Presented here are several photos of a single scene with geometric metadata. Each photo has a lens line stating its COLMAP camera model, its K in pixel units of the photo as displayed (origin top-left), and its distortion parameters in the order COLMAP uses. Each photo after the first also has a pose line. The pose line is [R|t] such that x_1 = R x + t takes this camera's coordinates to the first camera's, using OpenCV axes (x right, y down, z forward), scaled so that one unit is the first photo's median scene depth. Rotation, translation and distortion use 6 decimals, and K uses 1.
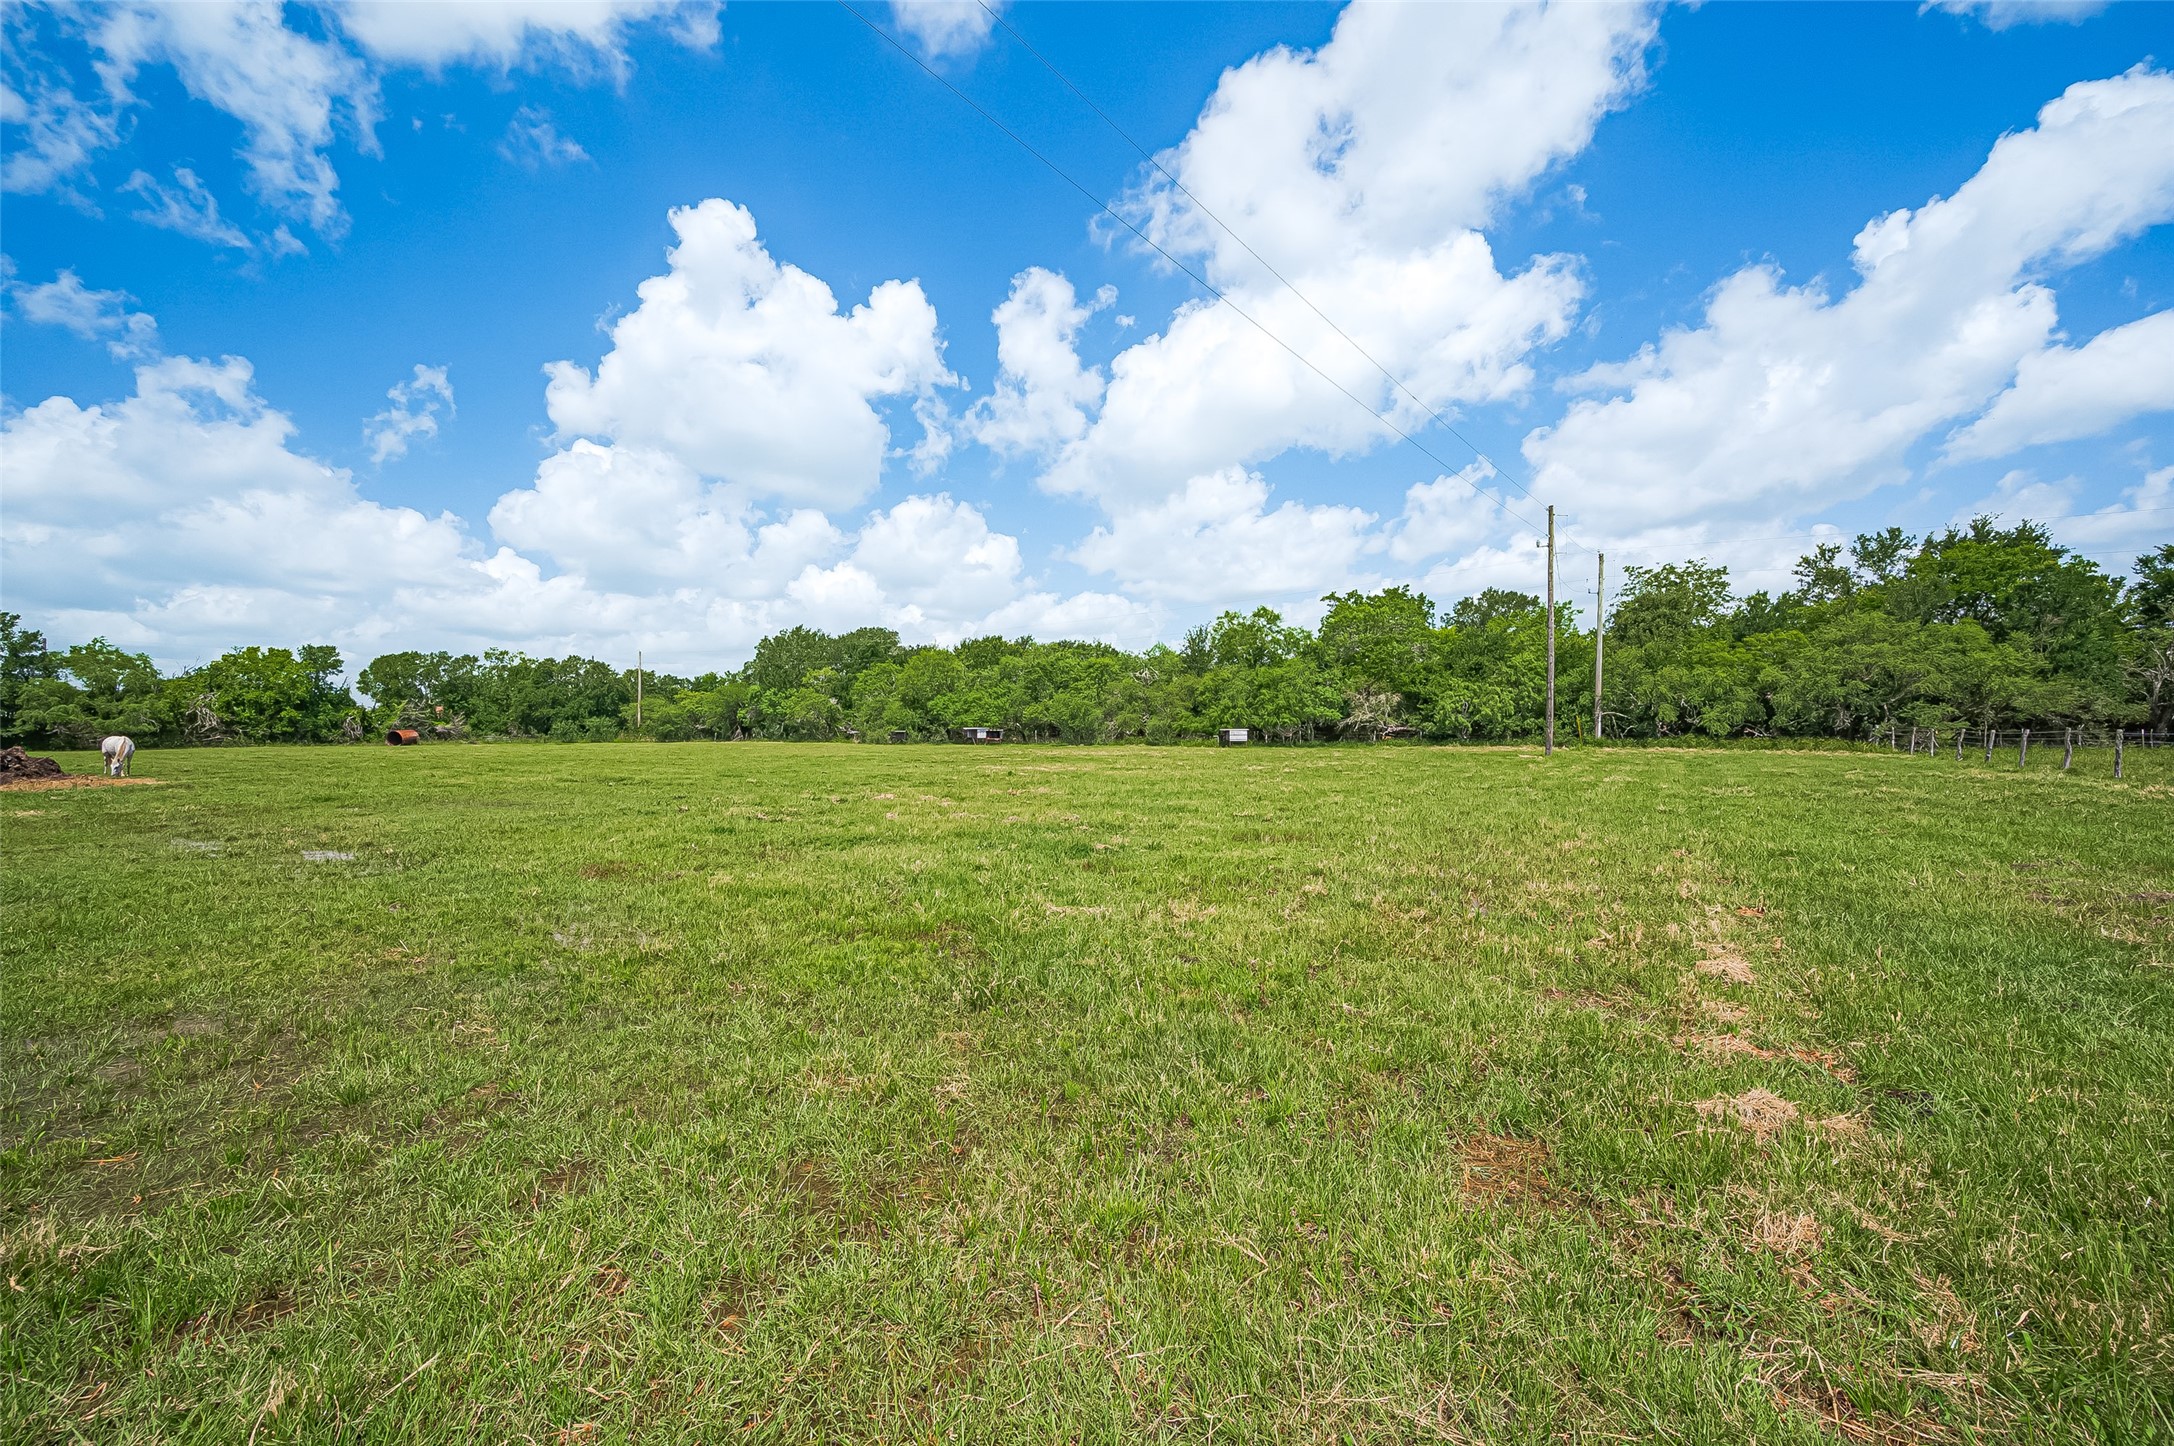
lens RADIAL K [[840.1, 0, 1164.7], [0, 840.1, 742.8], [0, 0, 1]] dist [0.008067, -0.001200]
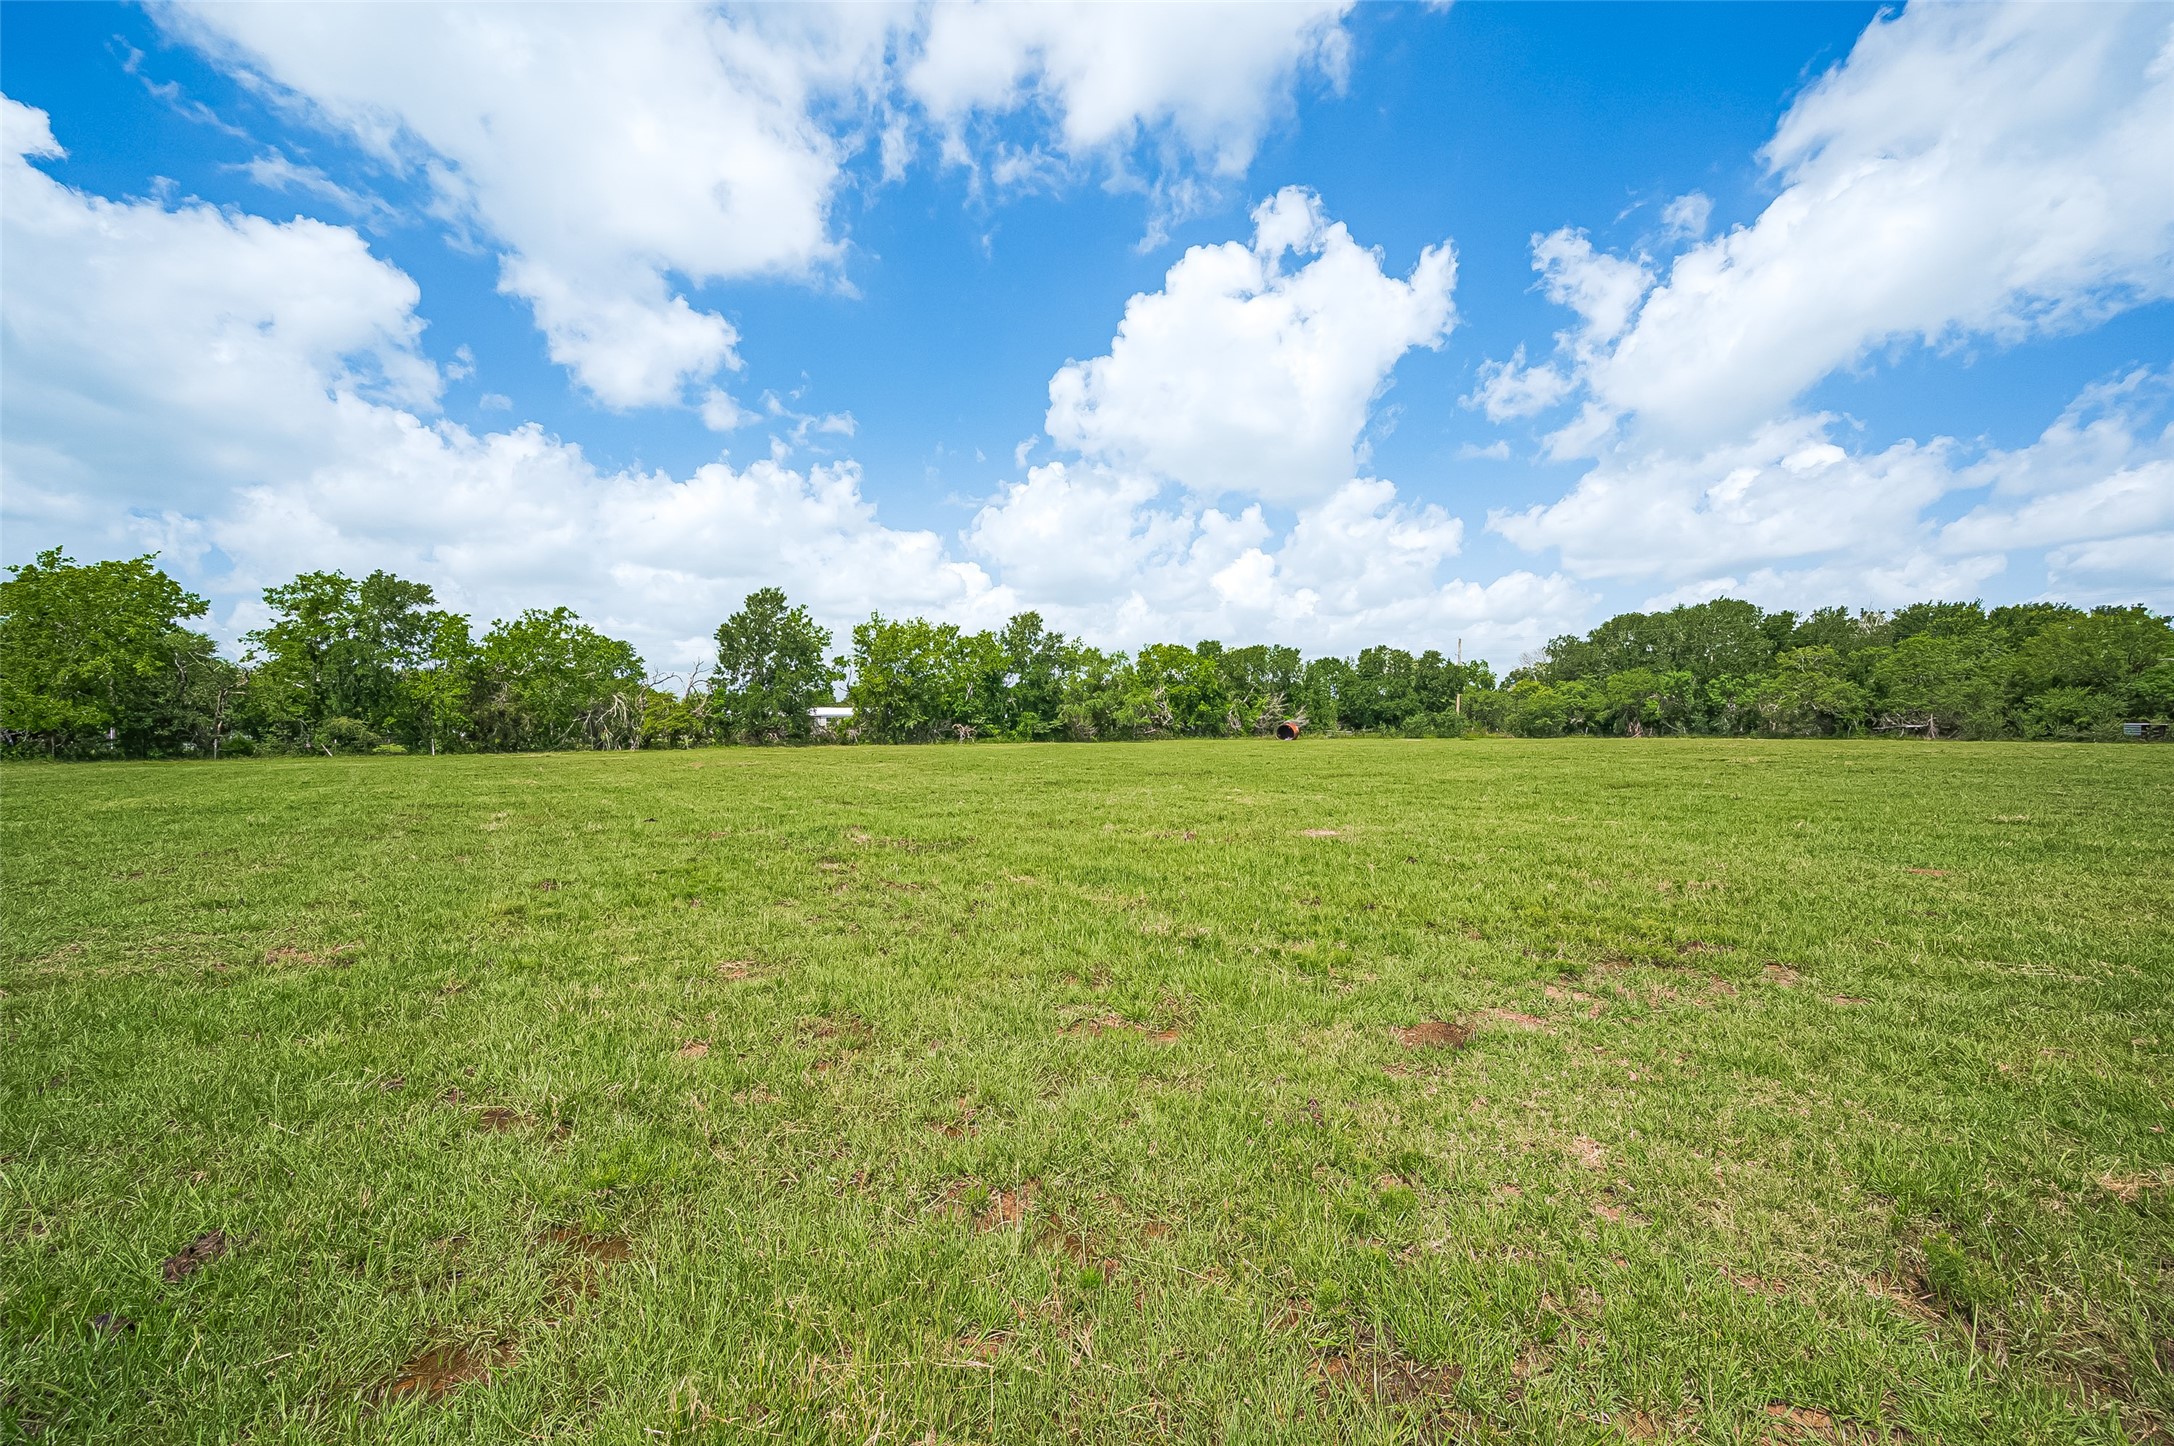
lens RADIAL K [[877.2, 0, 1094.2], [0, 877.2, 724.4], [0, 0, 1]] dist [-0.008407, 0.002007]
pose [[0.928692, -0.000396, -0.370850, -0.922678], [-0.006914, 0.999807, -0.018381, 0.007977], [0.370786, 0.019635, 0.928511, -0.055667]]
